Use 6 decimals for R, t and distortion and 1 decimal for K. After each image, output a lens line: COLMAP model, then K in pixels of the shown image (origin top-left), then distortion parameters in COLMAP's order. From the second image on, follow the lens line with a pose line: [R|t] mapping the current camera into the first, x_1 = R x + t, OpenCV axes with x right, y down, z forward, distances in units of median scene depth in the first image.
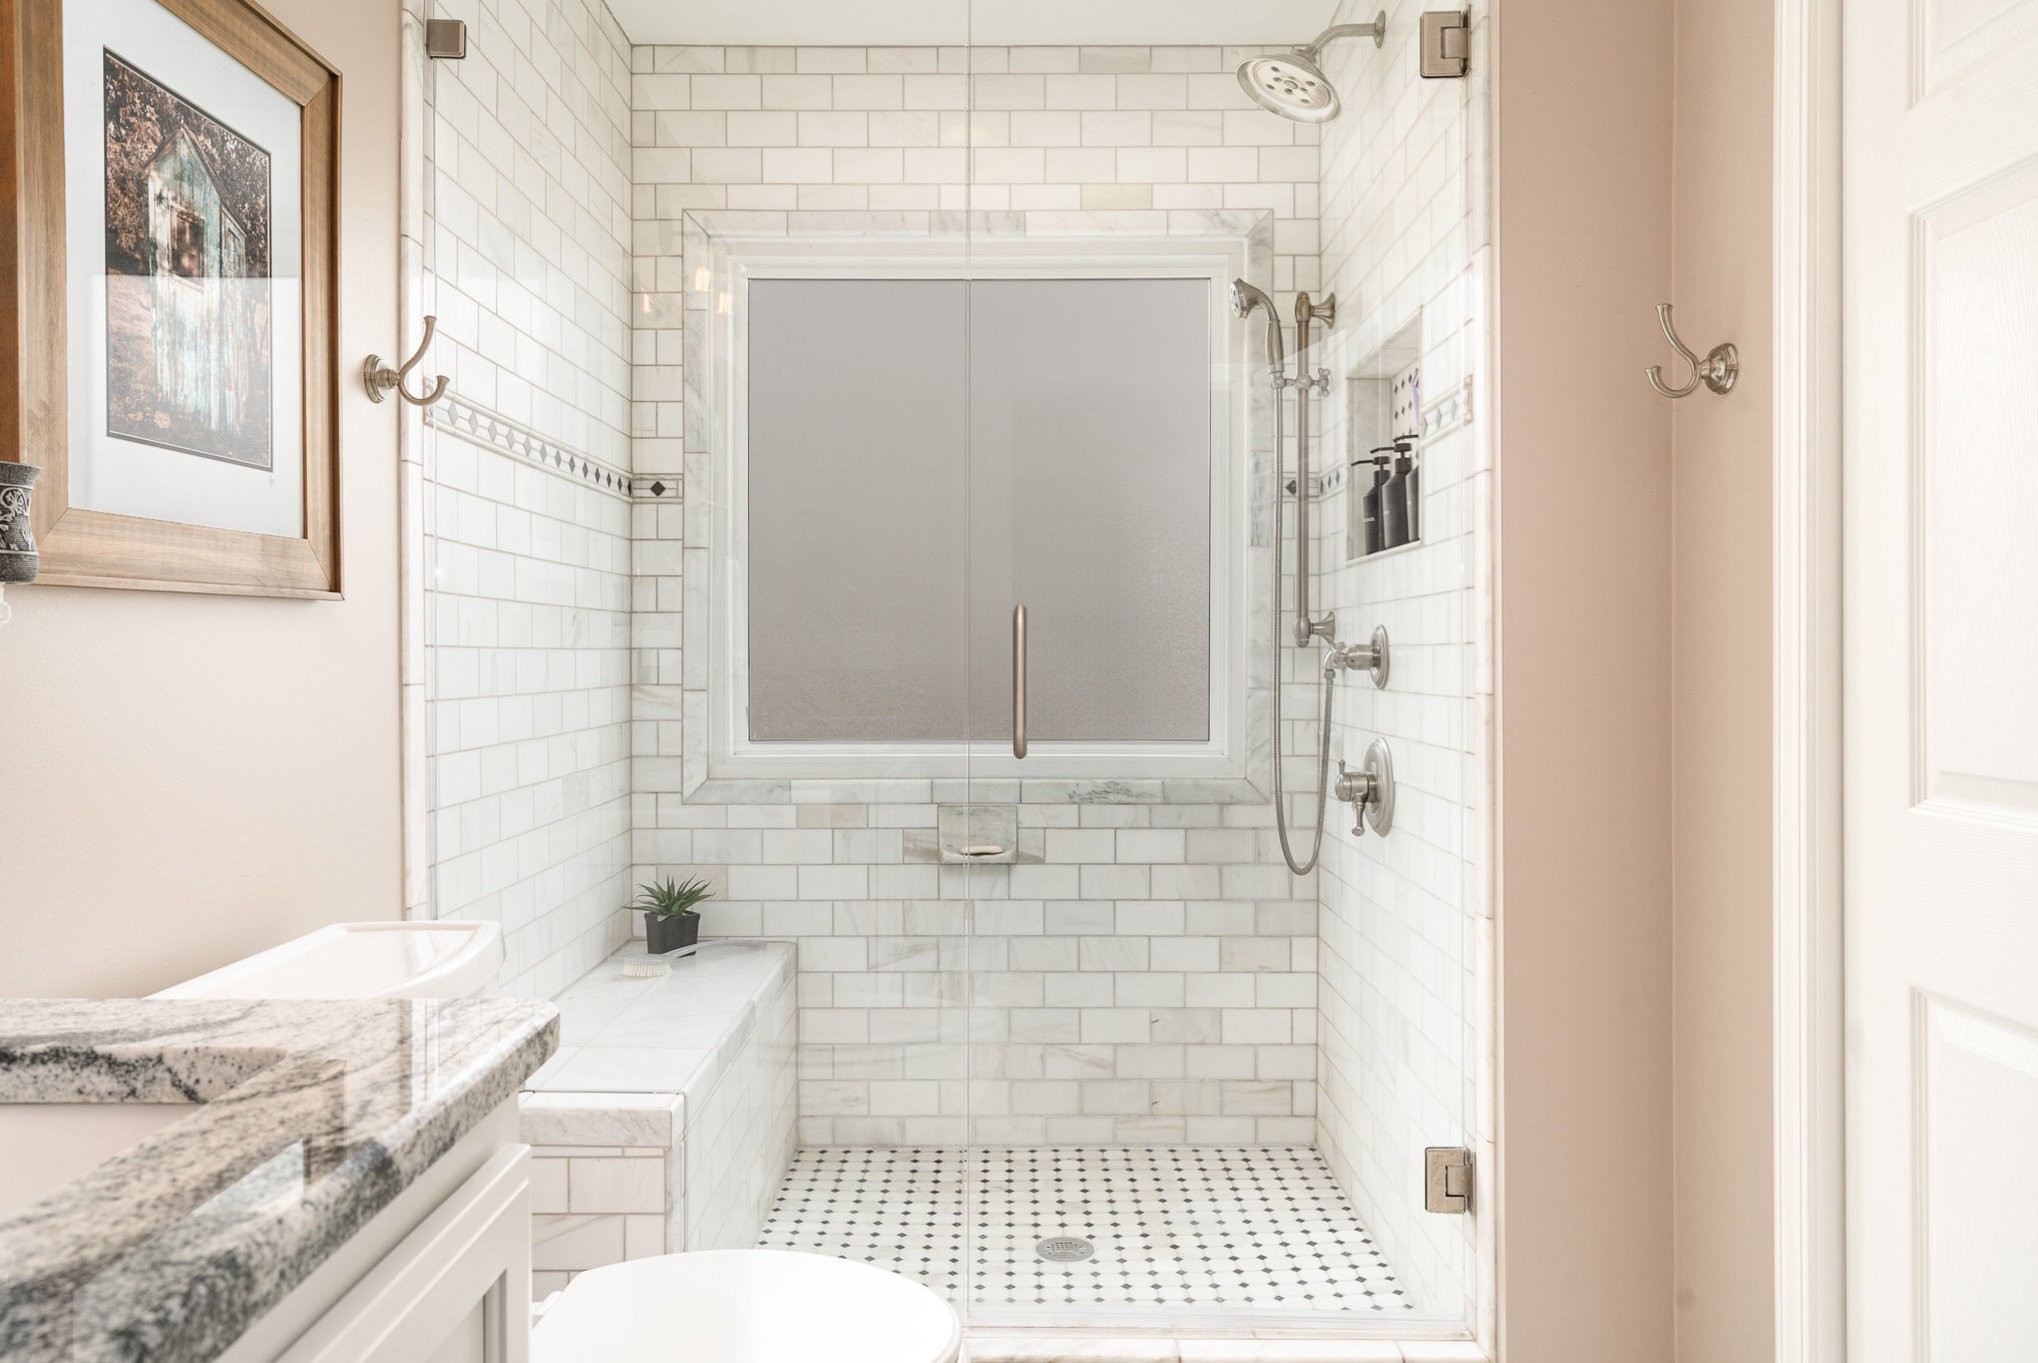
lens RADIAL K [[1378.6, 0, 1019.0], [0, 1378.6, 681.5], [0, 0, 1]] dist [0.000891, 0.003777]
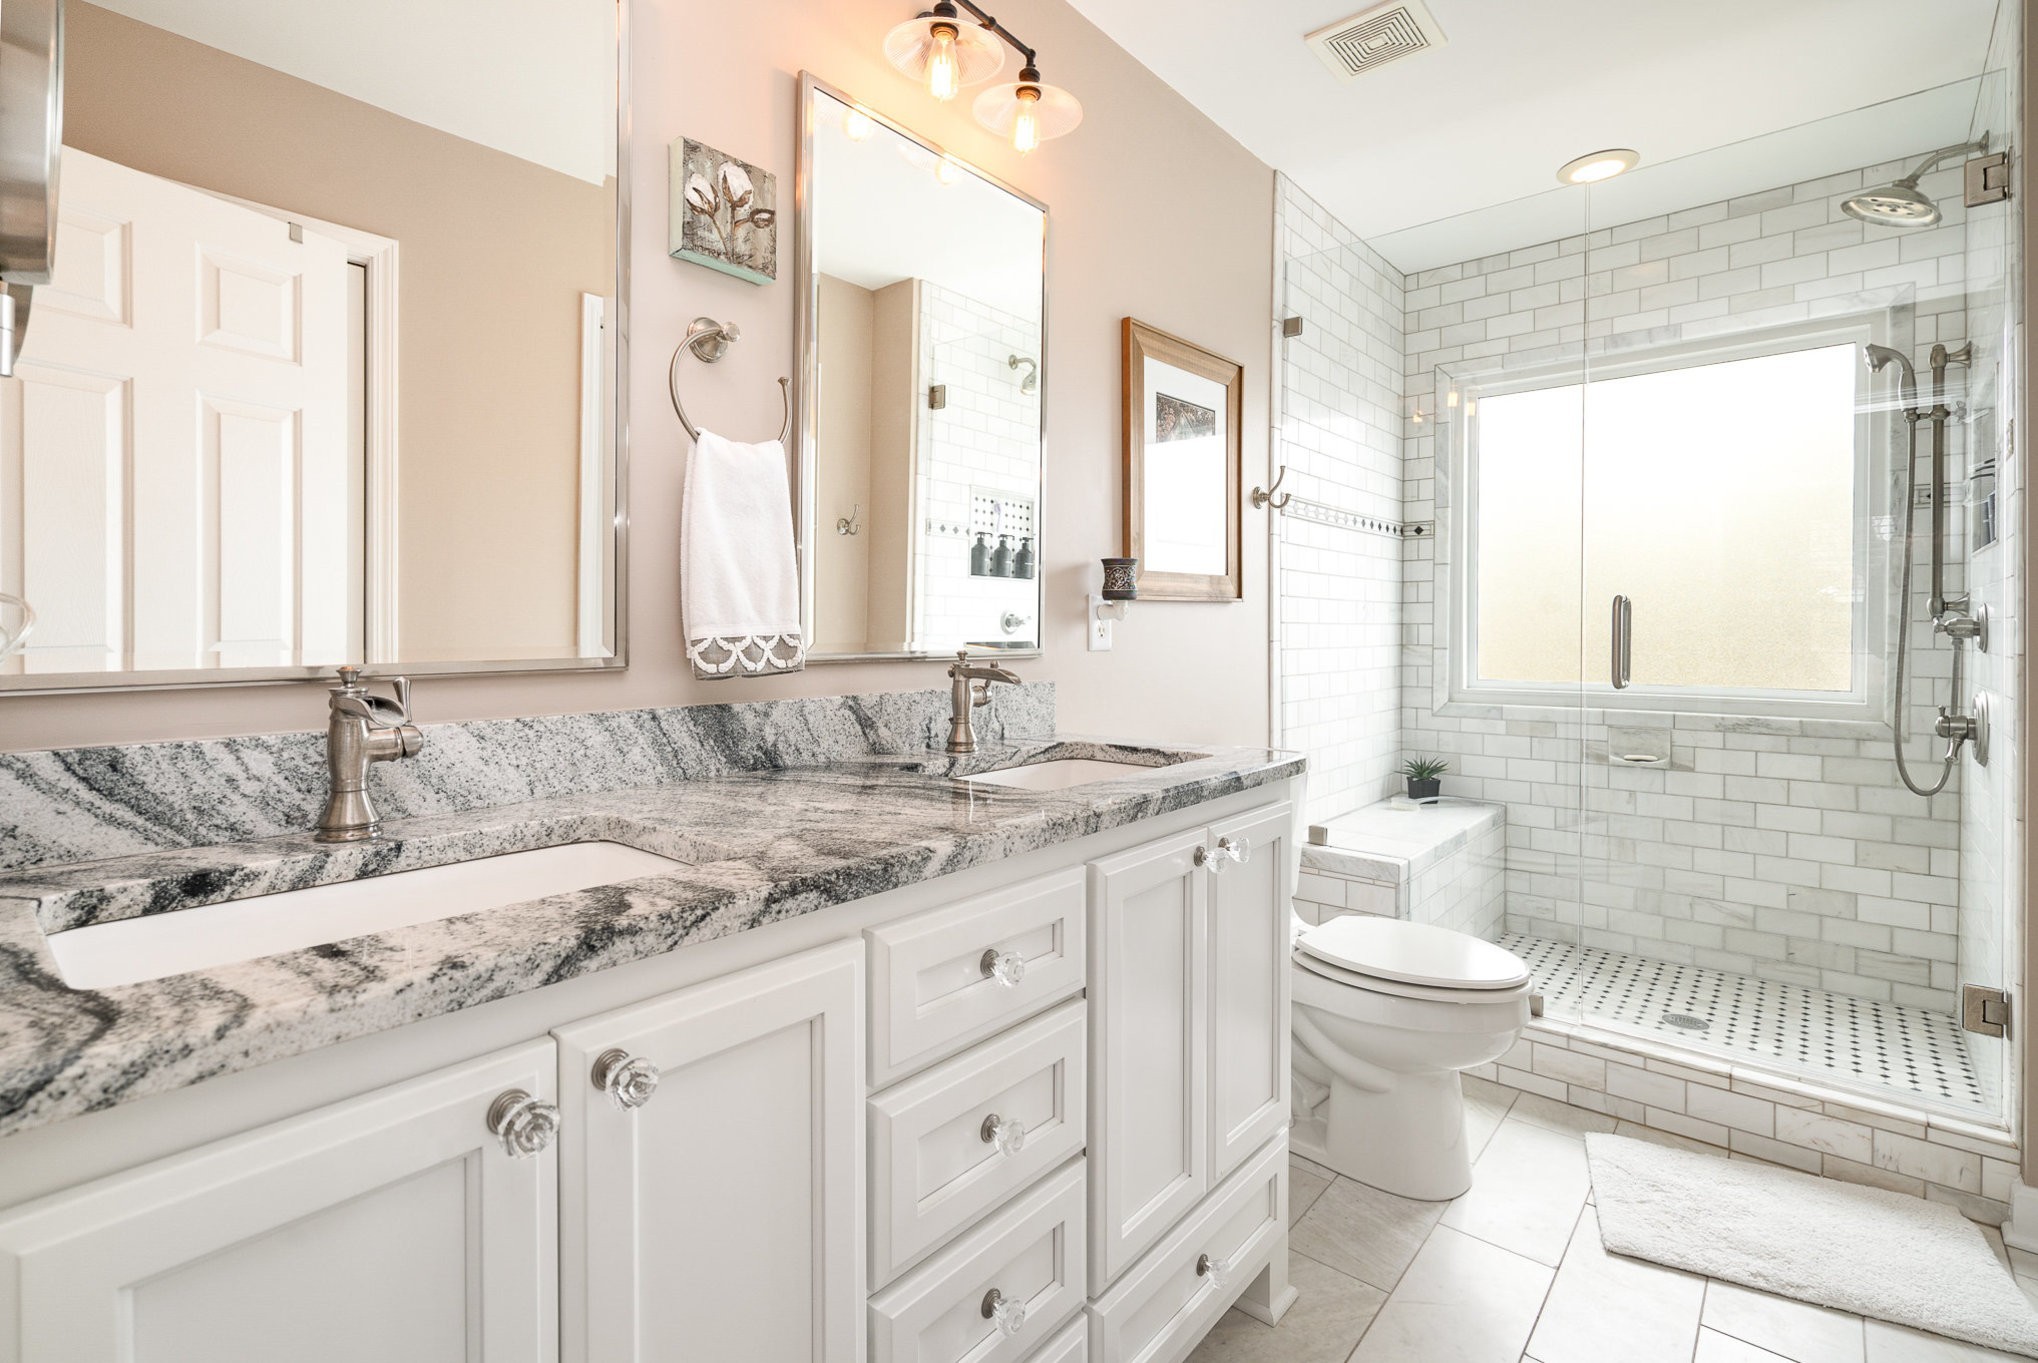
lens RADIAL K [[926.9, 0, 1015.7], [0, 926.9, 618.2], [0, 0, 1]] dist [0.000449, -0.000008]
pose [[0.756819, -0.007891, -0.653576, 0.119803], [-0.012497, 0.999570, -0.026540, 0.006218], [0.653504, 0.028254, 0.756395, -0.210527]]
